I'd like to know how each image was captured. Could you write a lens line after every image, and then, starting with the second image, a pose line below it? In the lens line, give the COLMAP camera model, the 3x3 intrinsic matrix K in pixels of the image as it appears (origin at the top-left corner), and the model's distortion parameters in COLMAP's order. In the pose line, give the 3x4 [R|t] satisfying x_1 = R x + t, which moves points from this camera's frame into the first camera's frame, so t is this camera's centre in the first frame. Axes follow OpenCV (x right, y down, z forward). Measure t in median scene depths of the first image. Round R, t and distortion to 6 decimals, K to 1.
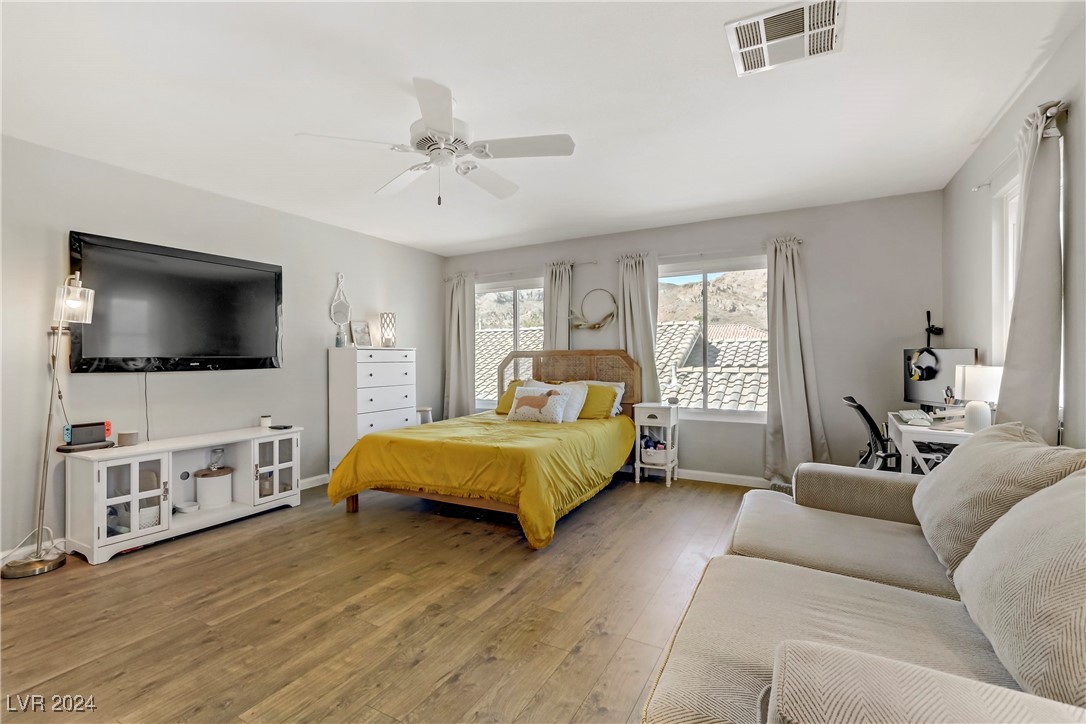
lens RADIAL K [[491.2, 0, 537.7], [0, 491.2, 361.6], [0, 0, 1]] dist [-0.001524, 0.002480]
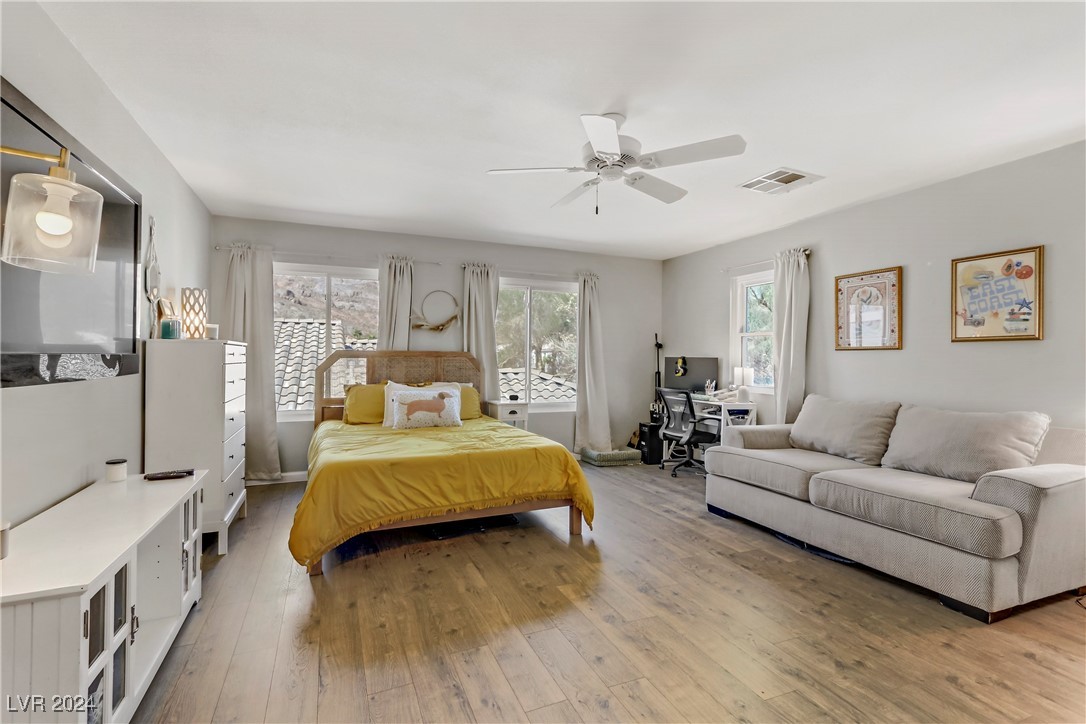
lens RADIAL K [[491.2, 0, 538.3], [0, 491.2, 359.7], [0, 0, 1]] dist [-0.001524, 0.002480]
pose [[0.618245, 0.009112, 0.785933, -0.632856], [-0.006480, 0.999958, -0.006495, -0.001823], [-0.785959, -0.001077, 0.618278, 0.262563]]
